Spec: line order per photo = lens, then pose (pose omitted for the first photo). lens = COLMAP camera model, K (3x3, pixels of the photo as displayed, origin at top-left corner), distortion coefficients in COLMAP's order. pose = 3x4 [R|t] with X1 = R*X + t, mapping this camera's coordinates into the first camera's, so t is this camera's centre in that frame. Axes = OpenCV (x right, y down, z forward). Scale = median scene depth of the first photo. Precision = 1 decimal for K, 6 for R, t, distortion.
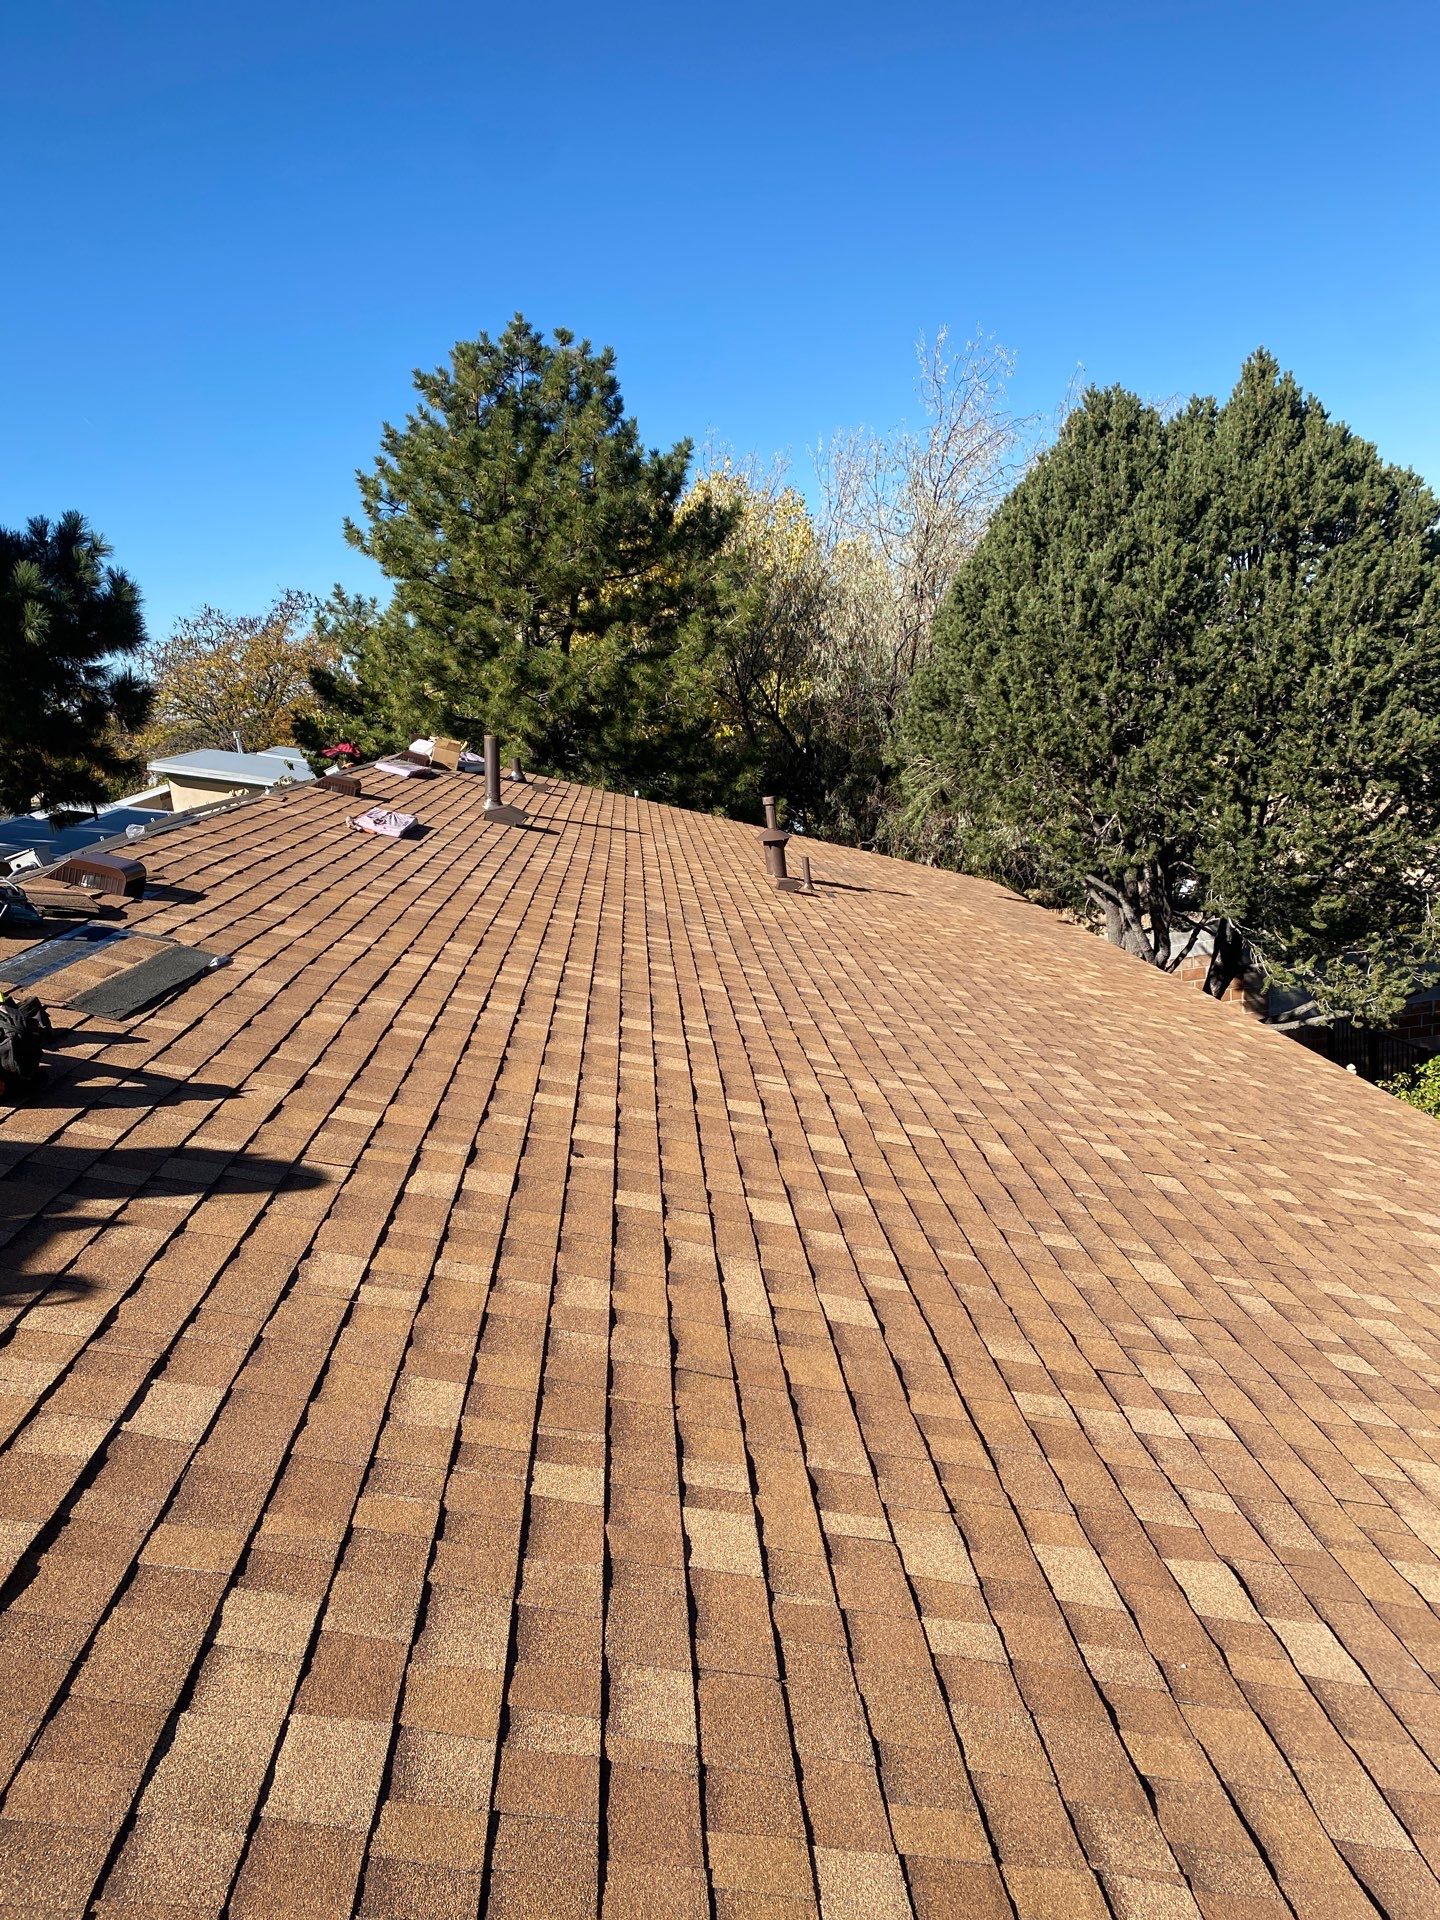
lens RADIAL K [[1475.3, 0, 715.3], [0, 1475.3, 965.1], [0, 0, 1]] dist [0.023337, 0.013104]
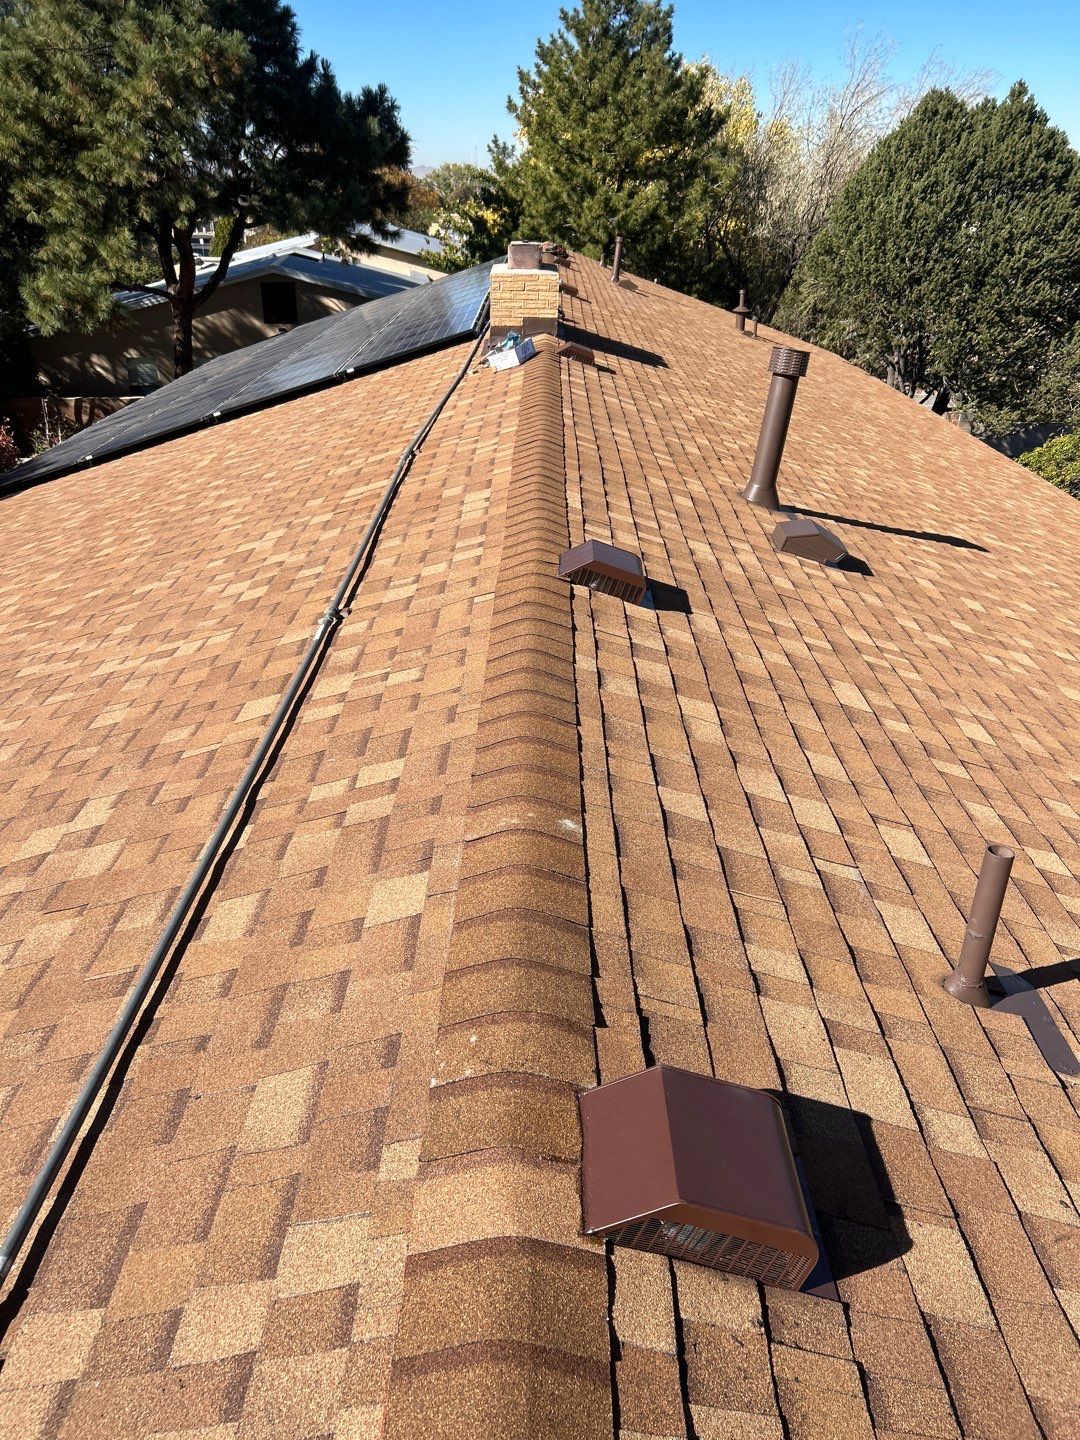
lens RADIAL K [[1106.7, 0, 544.5], [0, 1106.7, 757.6], [0, 0, 1]] dist [0.009233, -0.011517]
pose [[0.992363, 0.122806, -0.011559, -0.139545], [-0.114610, 0.952645, 0.281660, 0.106896], [0.045601, -0.278184, 0.959445, -0.714155]]
